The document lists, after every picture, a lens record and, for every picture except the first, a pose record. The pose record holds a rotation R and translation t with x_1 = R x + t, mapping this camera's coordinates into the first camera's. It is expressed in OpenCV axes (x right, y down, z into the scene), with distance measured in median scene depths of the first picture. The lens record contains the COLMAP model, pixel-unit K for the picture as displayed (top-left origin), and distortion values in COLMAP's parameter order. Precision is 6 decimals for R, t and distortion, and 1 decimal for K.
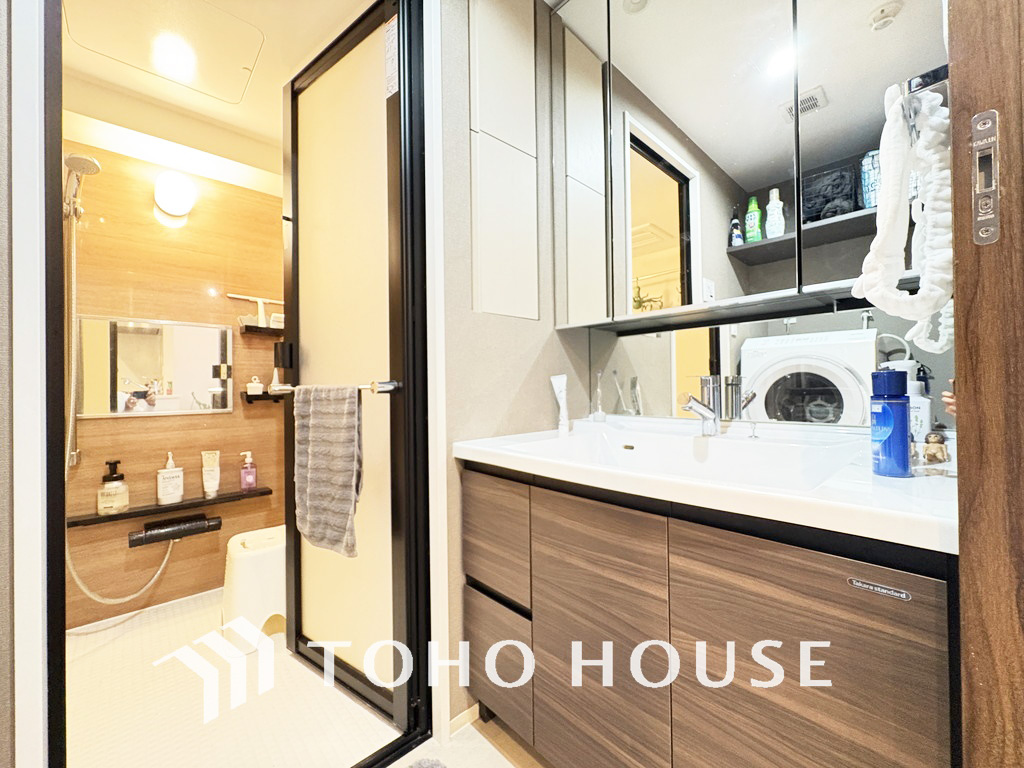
lens RADIAL K [[408.1, 0, 512.4], [0, 408.1, 387.4], [0, 0, 1]] dist [0.000800, 0.000353]
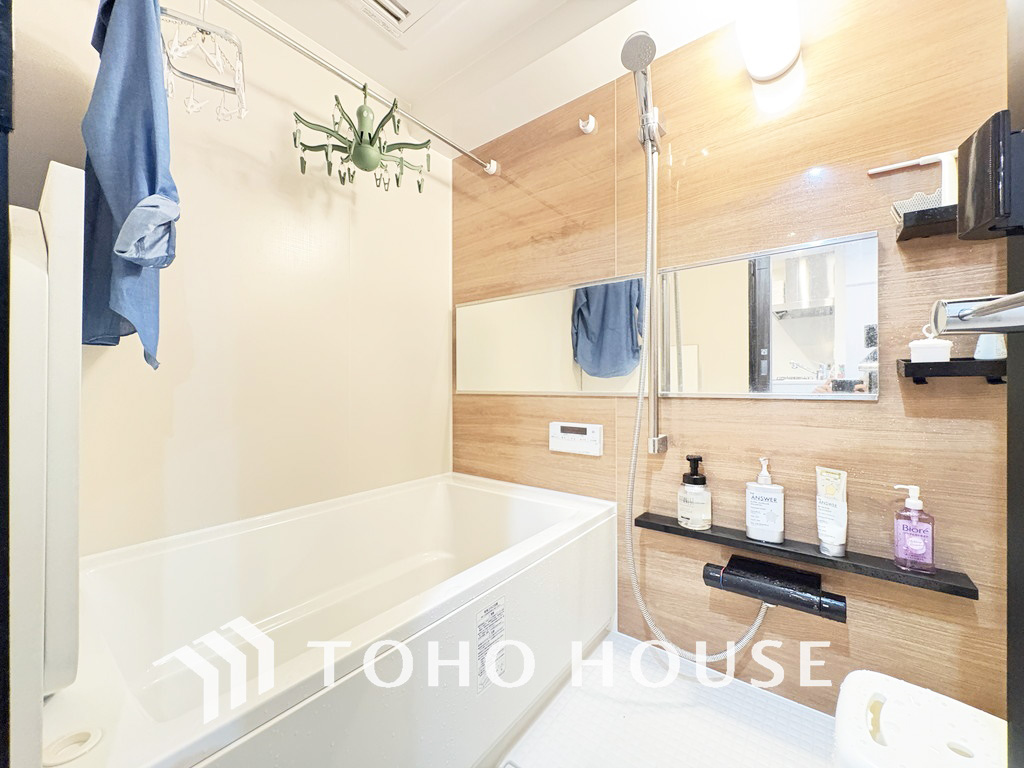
lens RADIAL K [[408.1, 0, 511.4], [0, 408.1, 383.6], [0, 0, 1]] dist [0.000800, 0.000353]
pose [[0.157734, 0.013615, -0.987388, -0.271180], [0.003339, 0.999892, 0.014321, 0.033066], [0.987476, -0.005555, 0.157671, 0.497540]]
